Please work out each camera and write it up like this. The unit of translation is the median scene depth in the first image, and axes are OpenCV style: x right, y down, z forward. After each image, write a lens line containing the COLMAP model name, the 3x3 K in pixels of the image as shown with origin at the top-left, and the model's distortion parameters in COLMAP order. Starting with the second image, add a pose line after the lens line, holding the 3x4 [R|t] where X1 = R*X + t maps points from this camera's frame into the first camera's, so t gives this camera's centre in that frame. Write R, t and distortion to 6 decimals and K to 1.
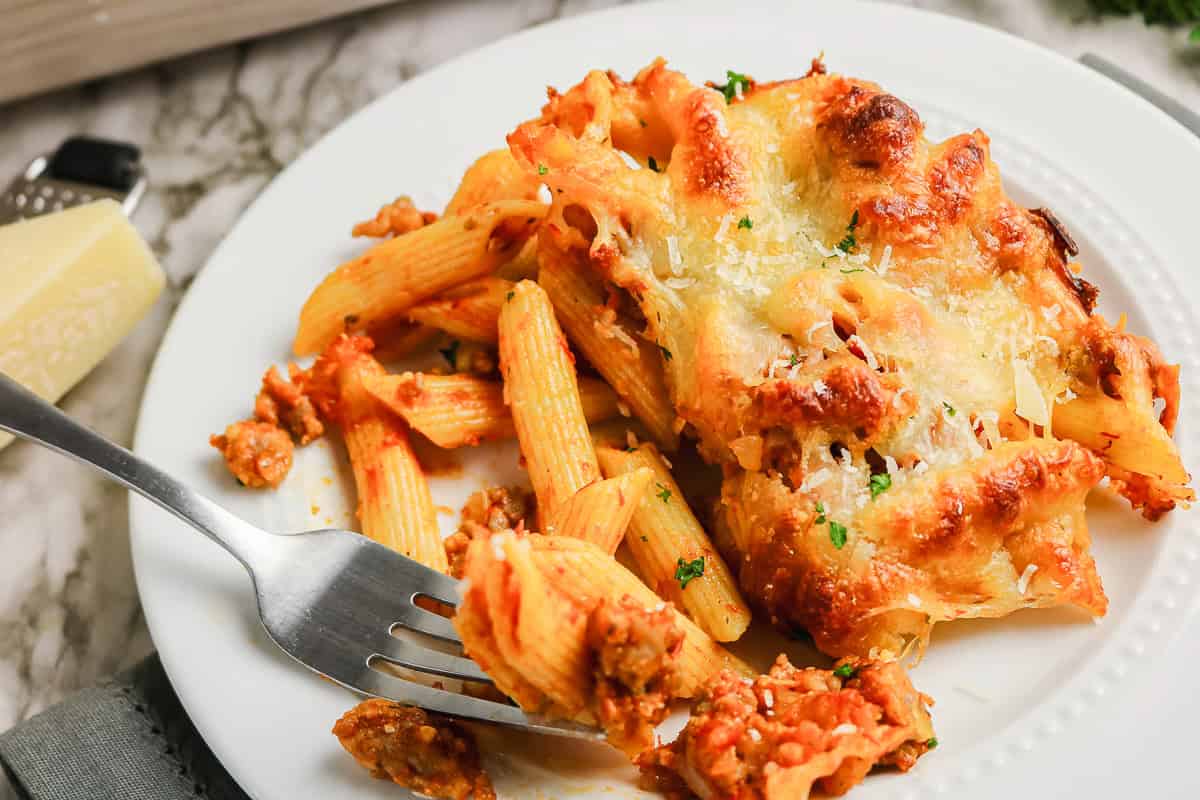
lens RADIAL K [[2244.9, 0, 609.2], [0, 2244.9, 397.7], [0, 0, 1]] dist [-0.043651, 0.000000]
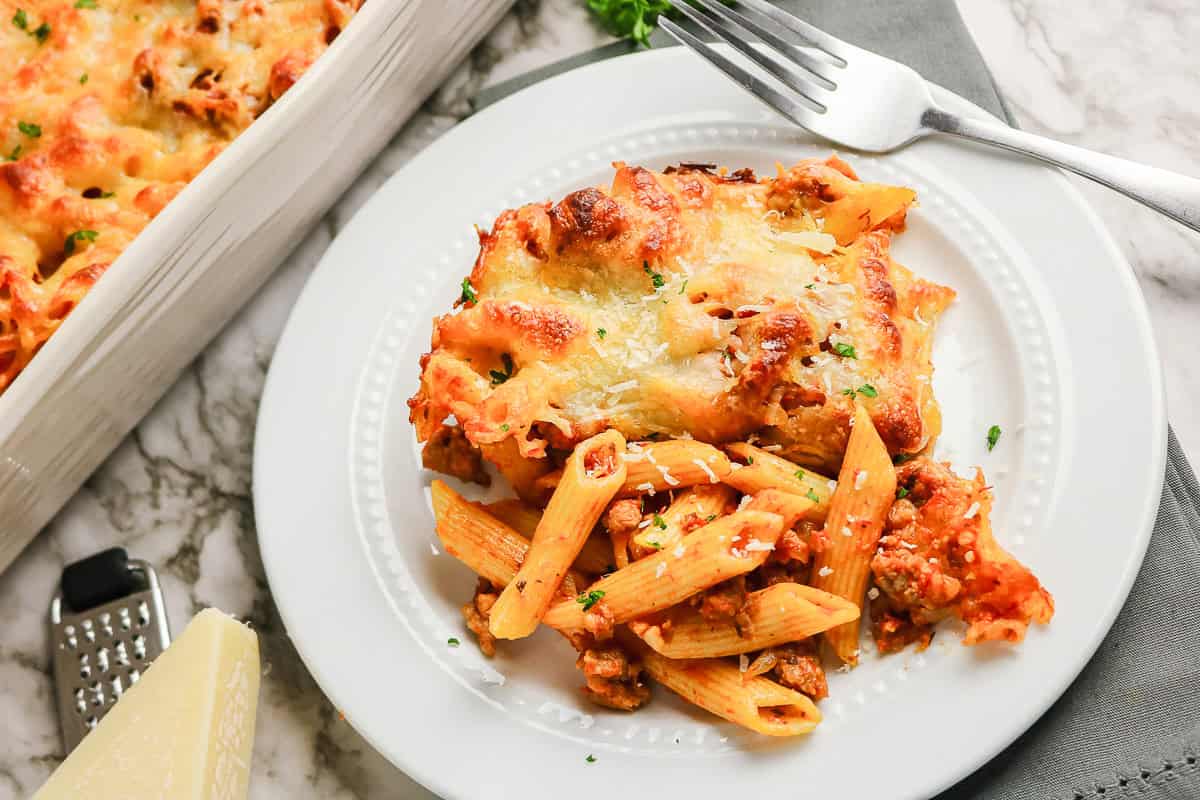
lens RADIAL K [[2217.6, 0, 604.3], [0, 2217.6, 404.9], [0, 0, 1]] dist [-0.024865, 0.000000]
pose [[0.447456, -0.781908, 0.434053, -0.550810], [0.767562, 0.584851, 0.262294, -0.402705], [-0.458947, 0.215798, 0.861858, -0.122738]]
